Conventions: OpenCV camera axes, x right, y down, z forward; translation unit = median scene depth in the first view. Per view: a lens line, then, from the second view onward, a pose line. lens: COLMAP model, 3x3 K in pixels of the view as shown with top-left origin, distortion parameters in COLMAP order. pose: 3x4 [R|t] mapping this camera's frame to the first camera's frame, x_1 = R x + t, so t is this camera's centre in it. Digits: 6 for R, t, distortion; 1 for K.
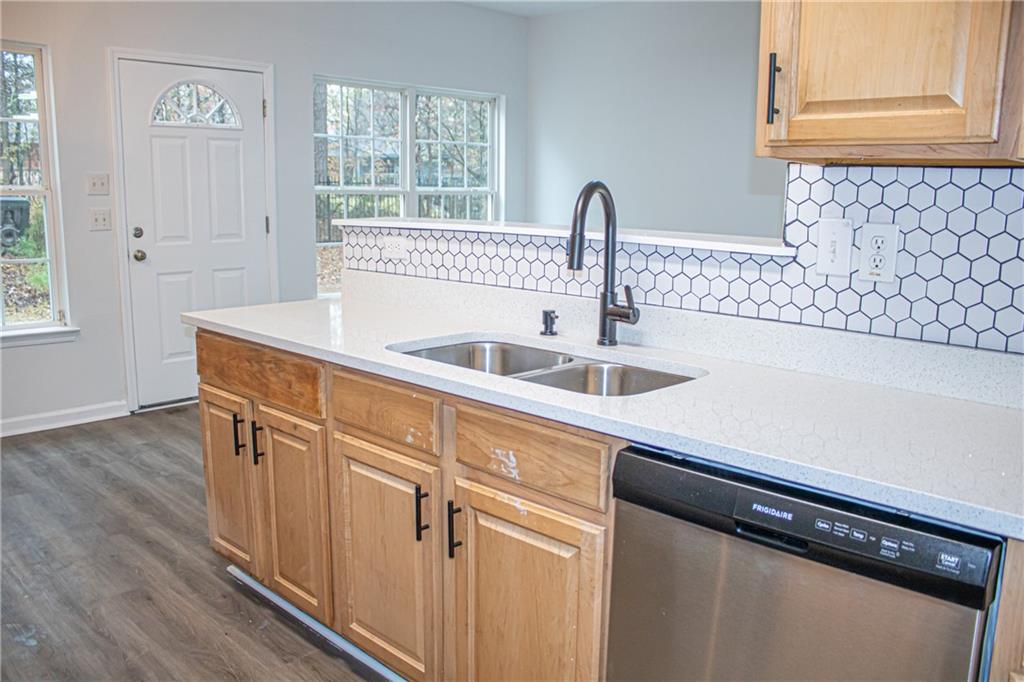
lens RADIAL K [[847.3, 0, 506.8], [0, 847.3, 343.2], [0, 0, 1]] dist [-0.147865, 0.103310]
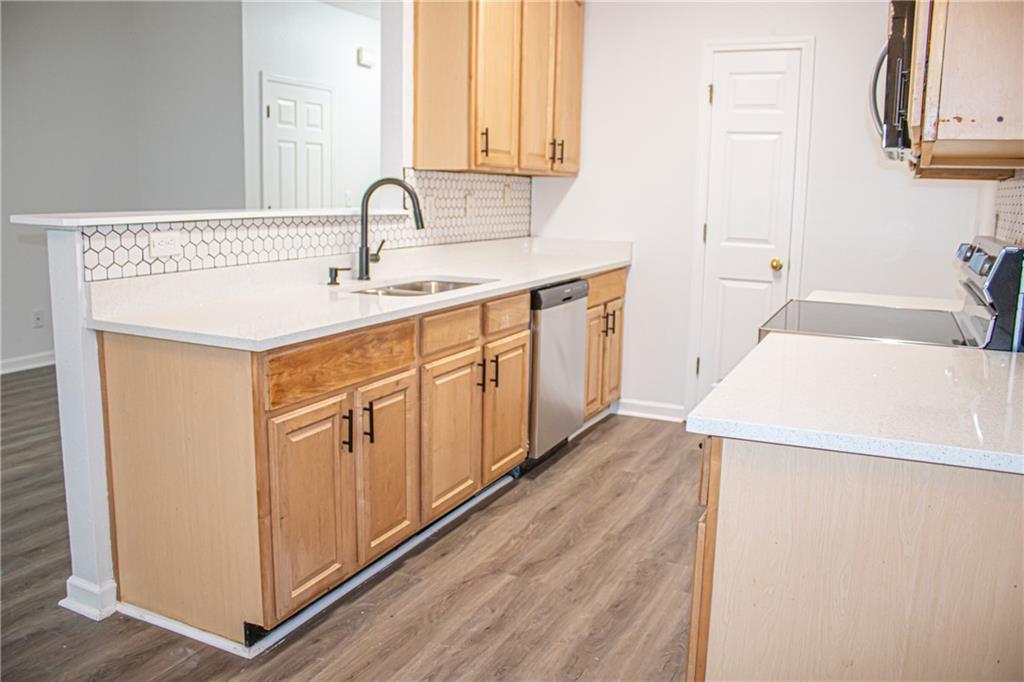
lens RADIAL K [[847.3, 0, 513.3], [0, 847.3, 336.2], [0, 0, 1]] dist [-0.147865, 0.103310]
pose [[-0.334421, -0.180094, 0.925056, -1.087783], [0.140957, 0.960971, 0.238044, -0.174904], [-0.931823, 0.210000, -0.295983, 0.922246]]
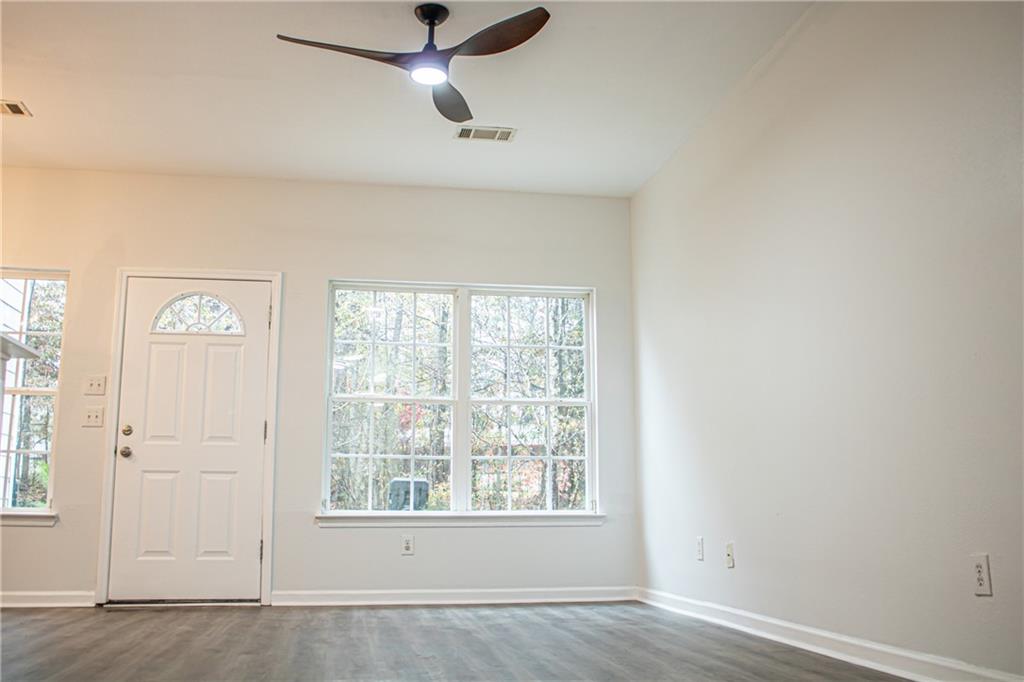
lens RADIAL K [[709.6, 0, 514.3], [0, 709.6, 332.4], [0, 0, 1]] dist [-0.002707, 0.006963]
pose [[0.763059, -0.059204, -0.643611, 0.908140], [-0.126156, 0.962999, -0.238154, -0.168085], [0.633897, 0.262921, 0.727357, 1.020773]]
